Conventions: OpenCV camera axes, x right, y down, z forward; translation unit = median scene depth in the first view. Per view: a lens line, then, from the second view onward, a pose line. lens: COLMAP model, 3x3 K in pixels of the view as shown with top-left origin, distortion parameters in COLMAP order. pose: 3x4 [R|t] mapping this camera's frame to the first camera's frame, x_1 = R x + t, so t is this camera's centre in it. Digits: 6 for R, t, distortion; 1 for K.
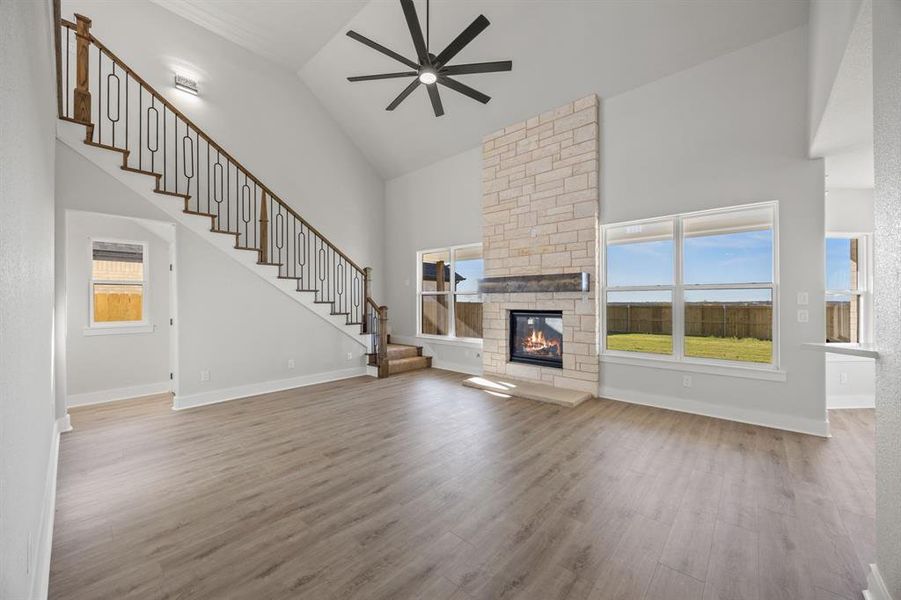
lens RADIAL K [[346.7, 0, 451.4], [0, 346.7, 302.8], [0, 0, 1]] dist [0.001470, 0.000212]
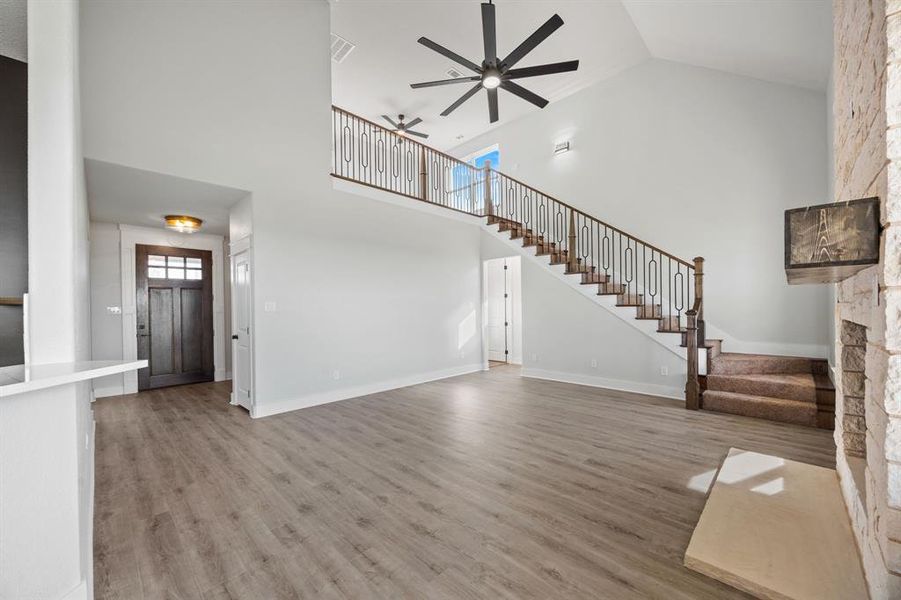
lens RADIAL K [[346.5, 0, 450.2], [0, 346.5, 308.4], [0, 0, 1]] dist [-0.001069, -0.000044]
pose [[-0.049060, 0.006827, -0.998773, 0.915859], [0.010767, 0.999922, 0.006306, -0.005623], [0.998738, -0.010445, -0.049130, 0.895919]]
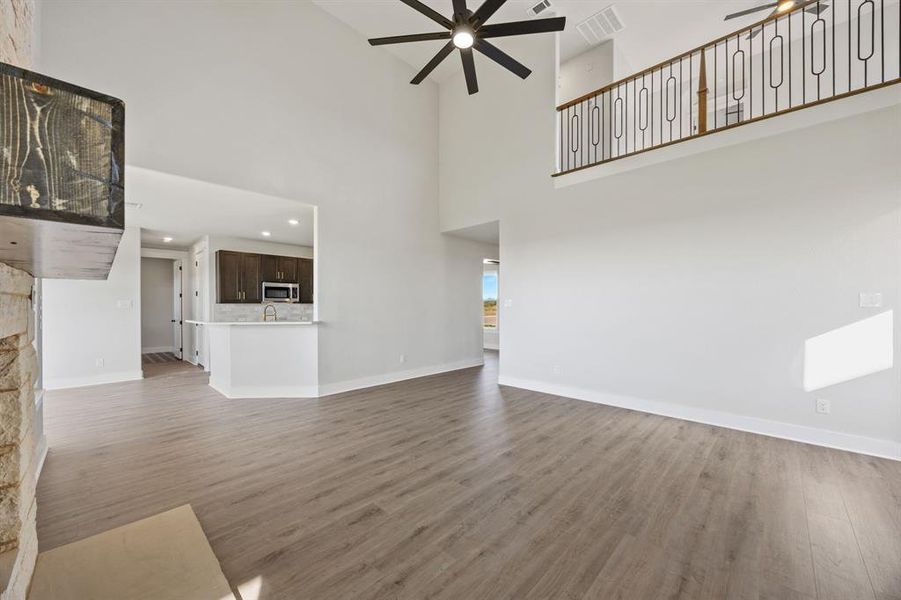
lens RADIAL K [[342.9, 0, 455.1], [0, 342.9, 302.4], [0, 0, 1]] dist [-0.006709, 0.000115]
pose [[-0.999578, 0.004636, 0.028670, -0.069494], [0.004433, 0.999965, -0.007147, -0.002498], [-0.028702, -0.007017, -0.999563, 1.785904]]
